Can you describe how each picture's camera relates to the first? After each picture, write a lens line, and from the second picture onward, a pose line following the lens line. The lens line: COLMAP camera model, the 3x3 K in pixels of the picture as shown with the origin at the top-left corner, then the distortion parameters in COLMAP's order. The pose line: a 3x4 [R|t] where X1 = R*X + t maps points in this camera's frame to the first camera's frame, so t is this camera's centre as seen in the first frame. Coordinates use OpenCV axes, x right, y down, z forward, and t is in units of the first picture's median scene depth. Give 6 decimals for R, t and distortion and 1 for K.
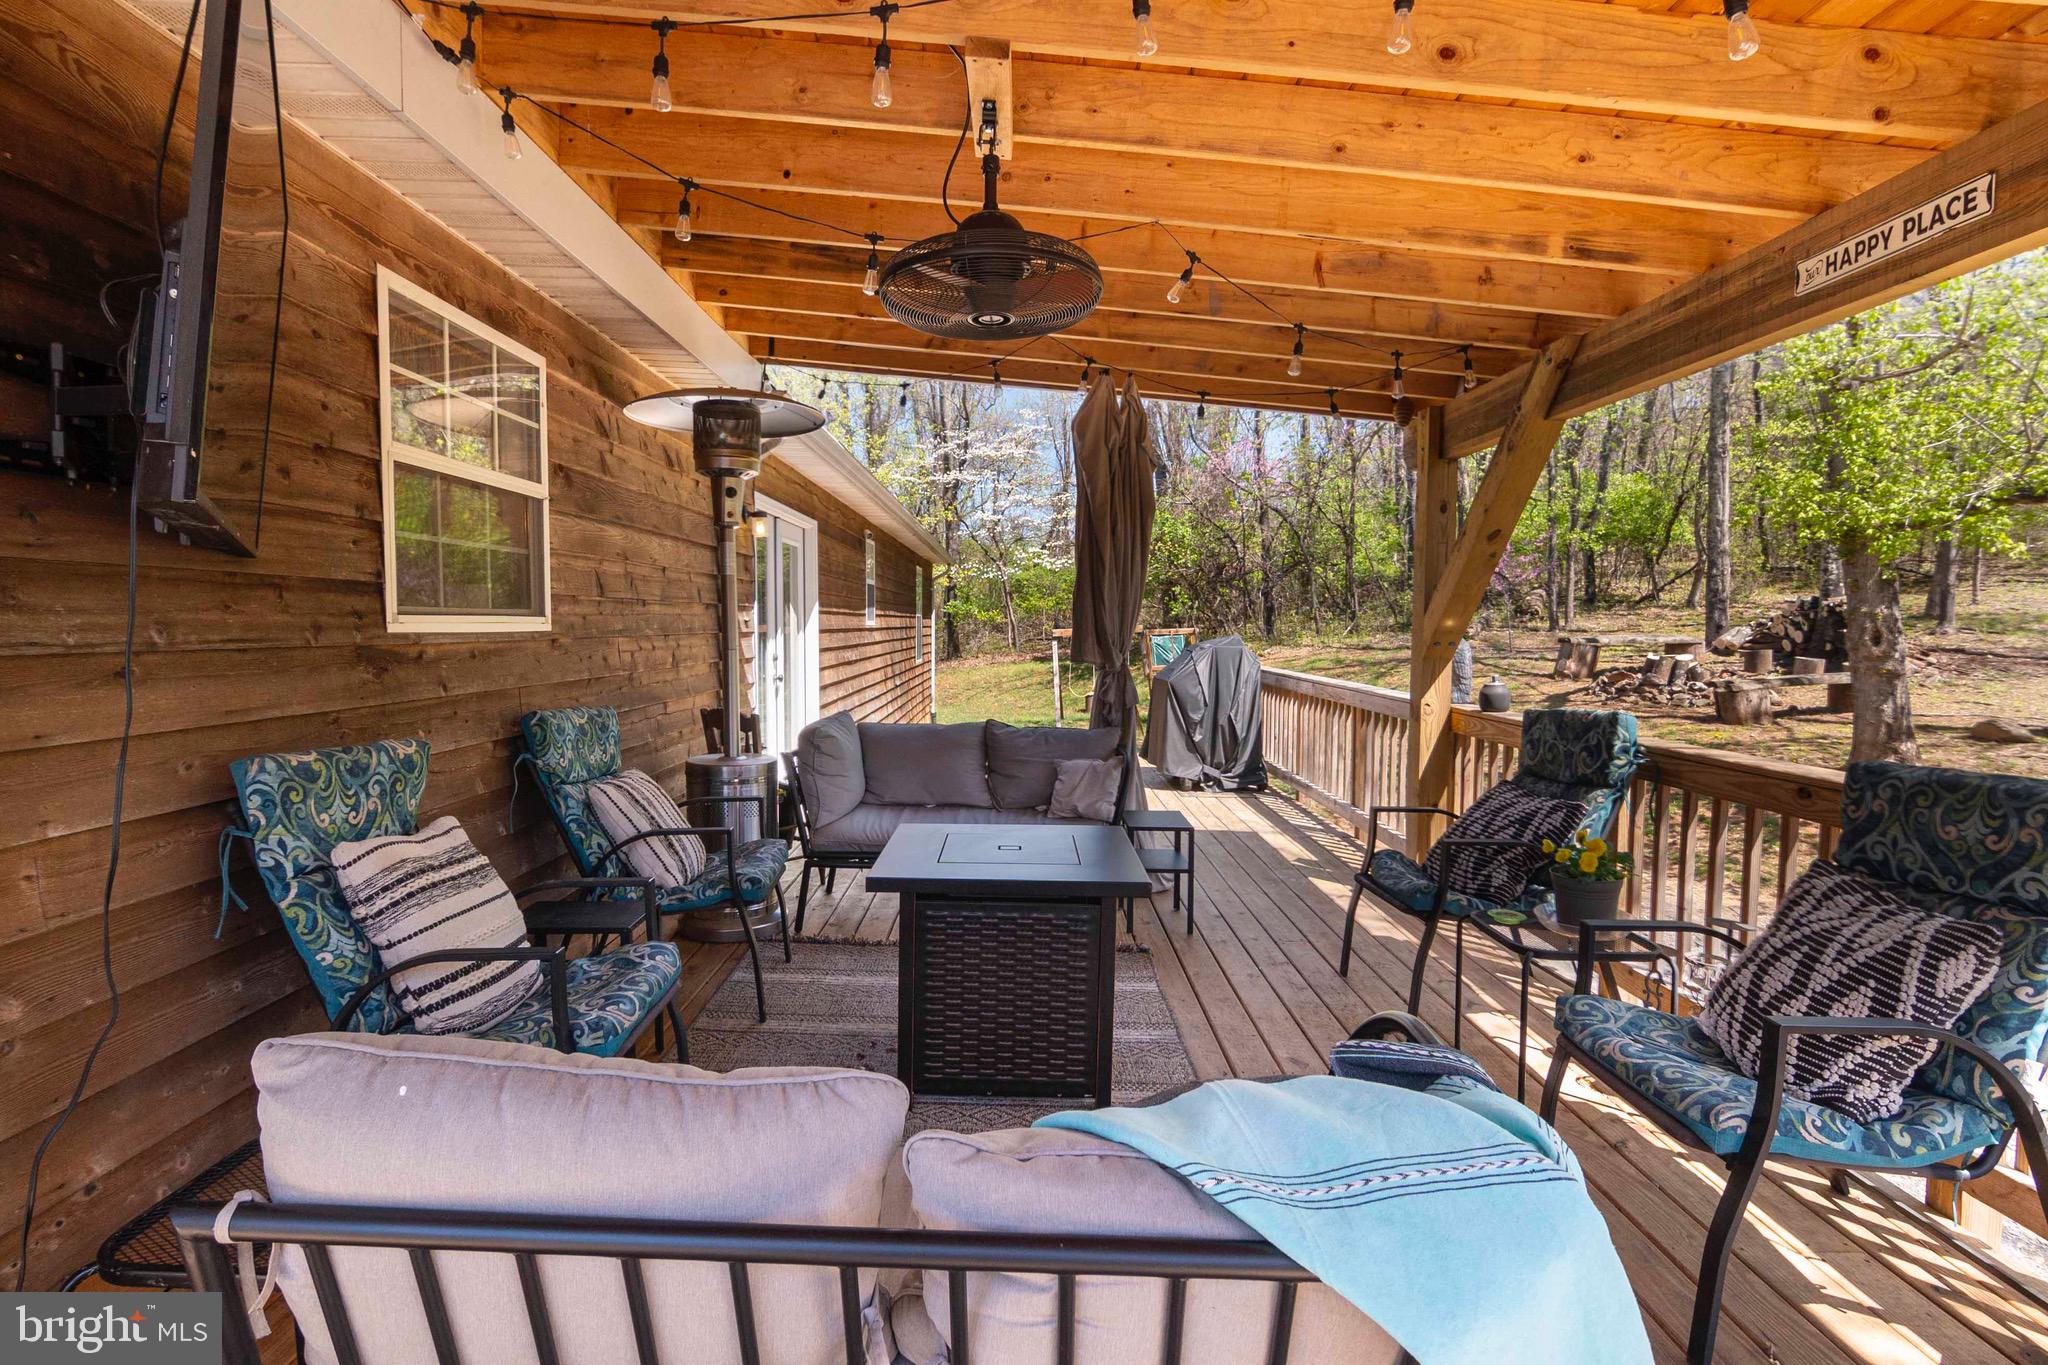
lens RADIAL K [[1009.4, 0, 998.9], [0, 1009.4, 675.9], [0, 0, 1]] dist [-0.031810, 0.010236]
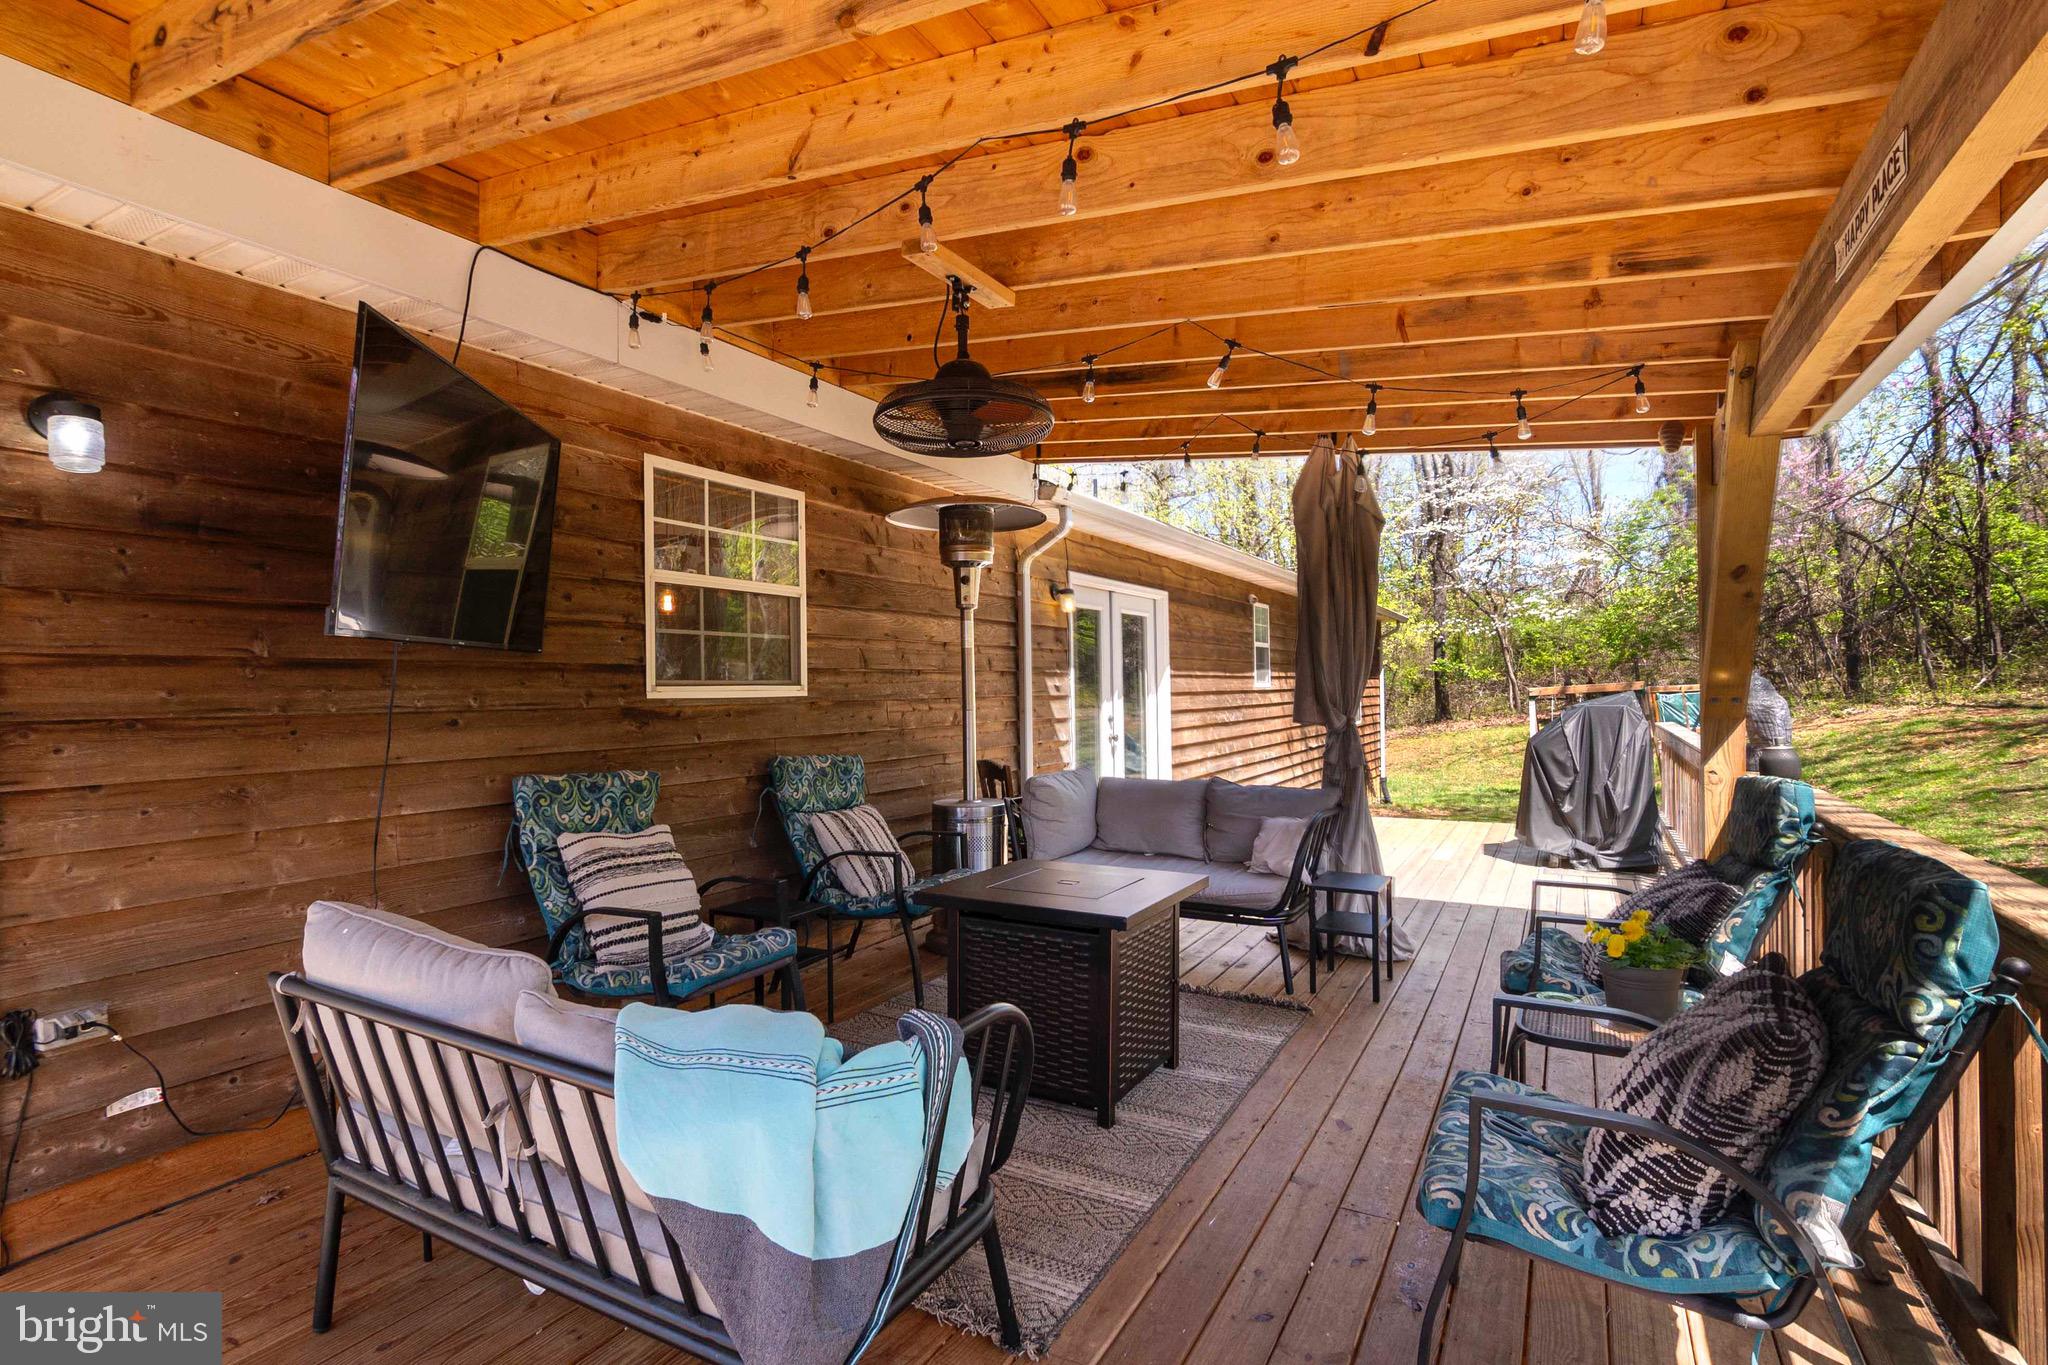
lens RADIAL K [[1009.4, 0, 1010.8], [0, 1009.4, 682.8], [0, 0, 1]] dist [-0.031810, 0.010236]
pose [[0.880055, -0.016434, -0.474587, 0.384425], [-0.009714, 0.998569, -0.052591, 0.004293], [0.474772, 0.050893, 0.878636, -0.034499]]
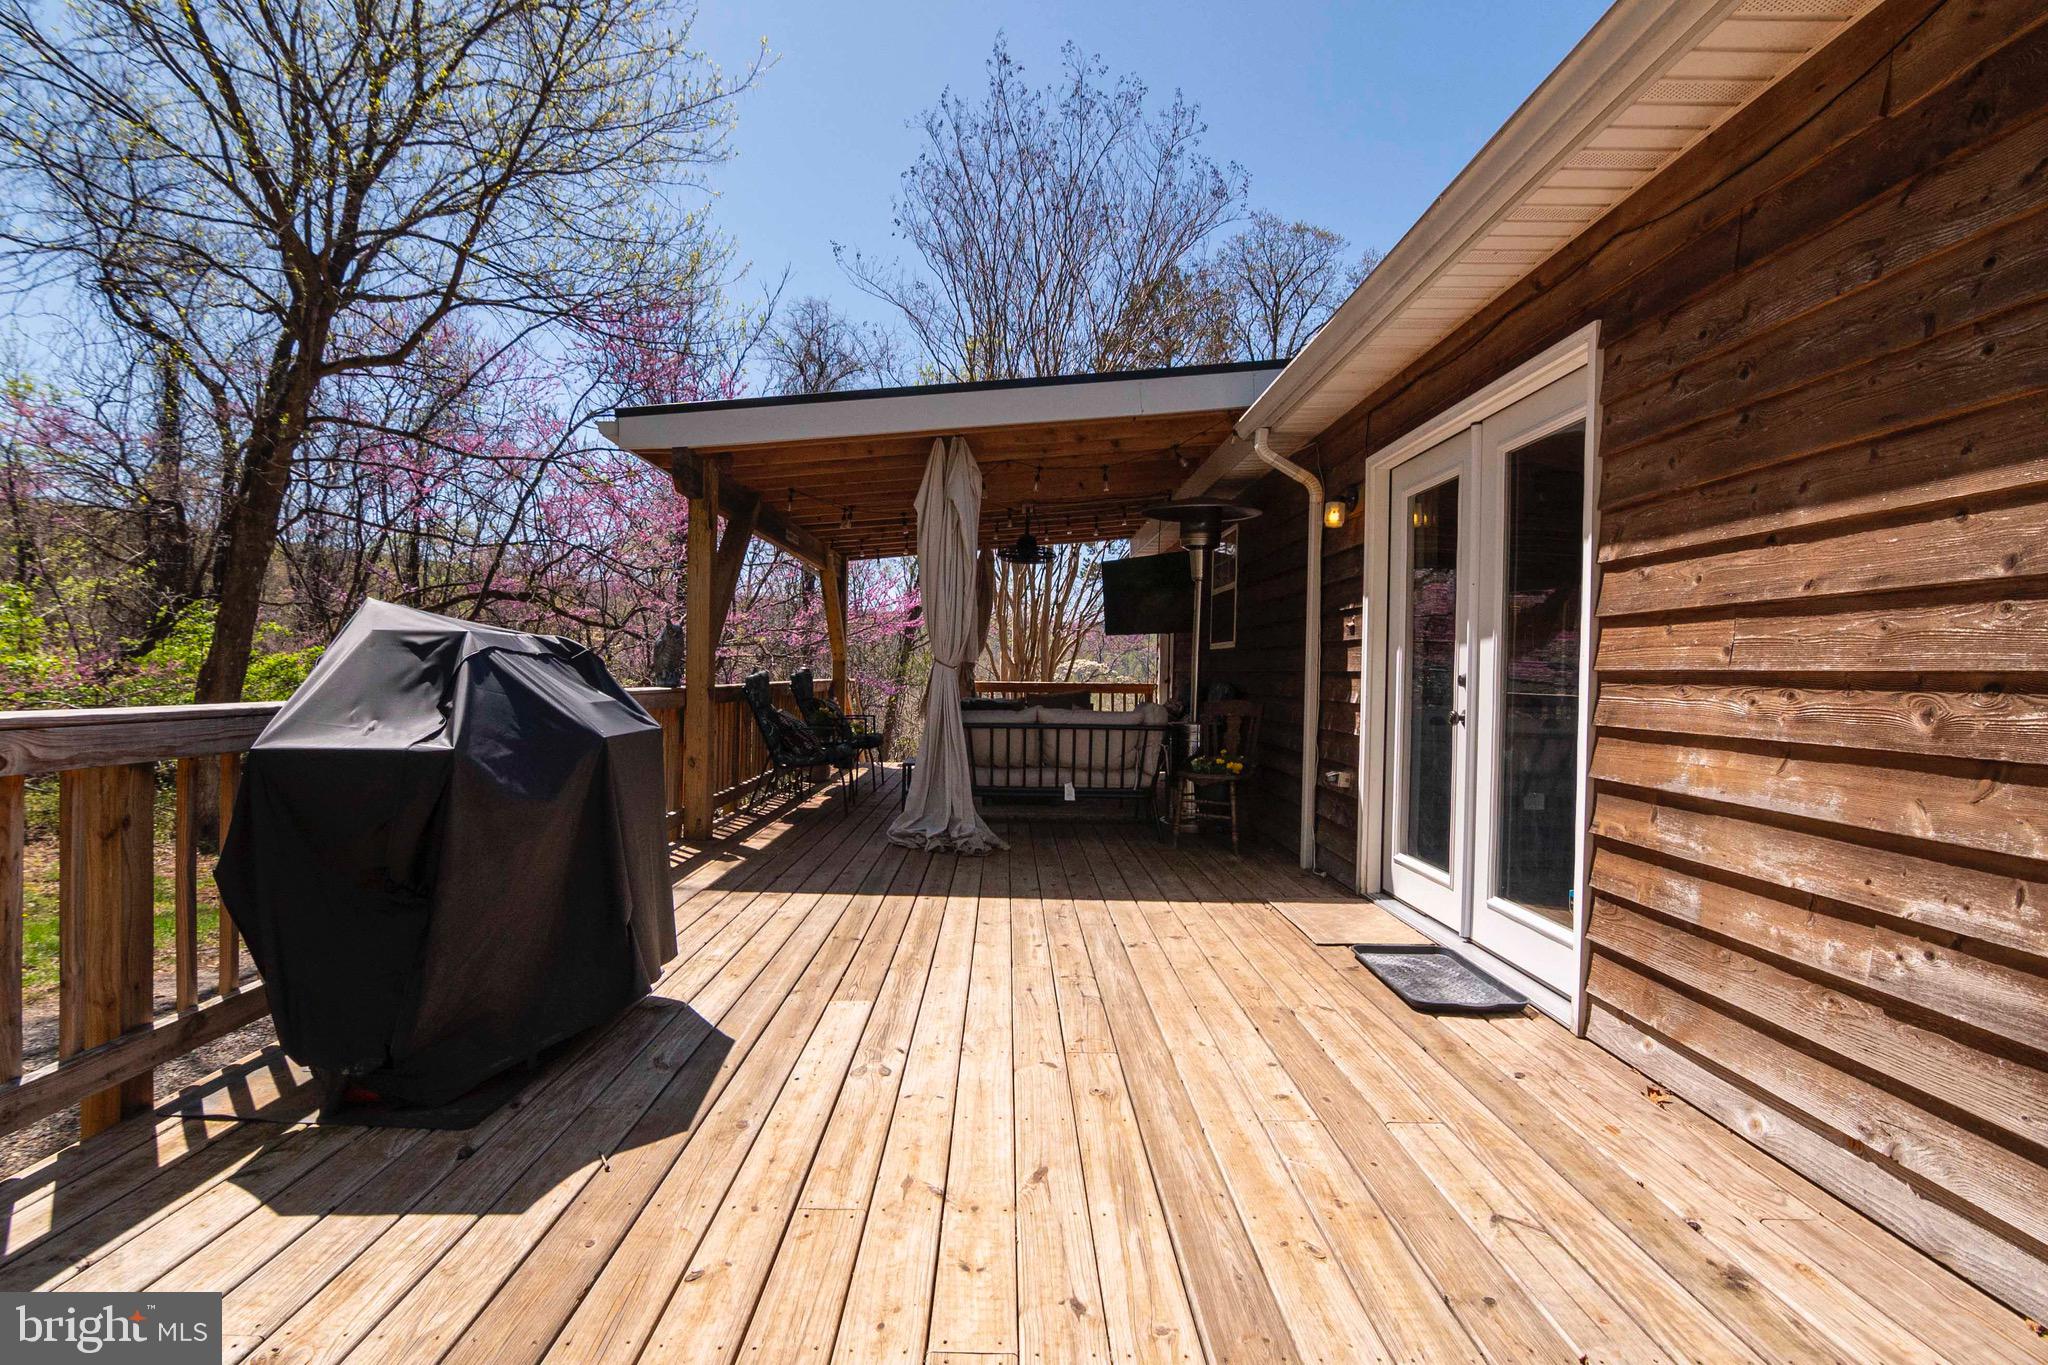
lens RADIAL K [[1009.4, 0, 1003.7], [0, 1009.4, 686.4], [0, 0, 1]] dist [-0.031810, 0.010236]
pose [[-0.999746, -0.017598, -0.014102, 0.069124], [-0.018456, 0.997831, 0.063182, -0.083849], [0.012959, 0.063426, -0.997902, 2.900529]]
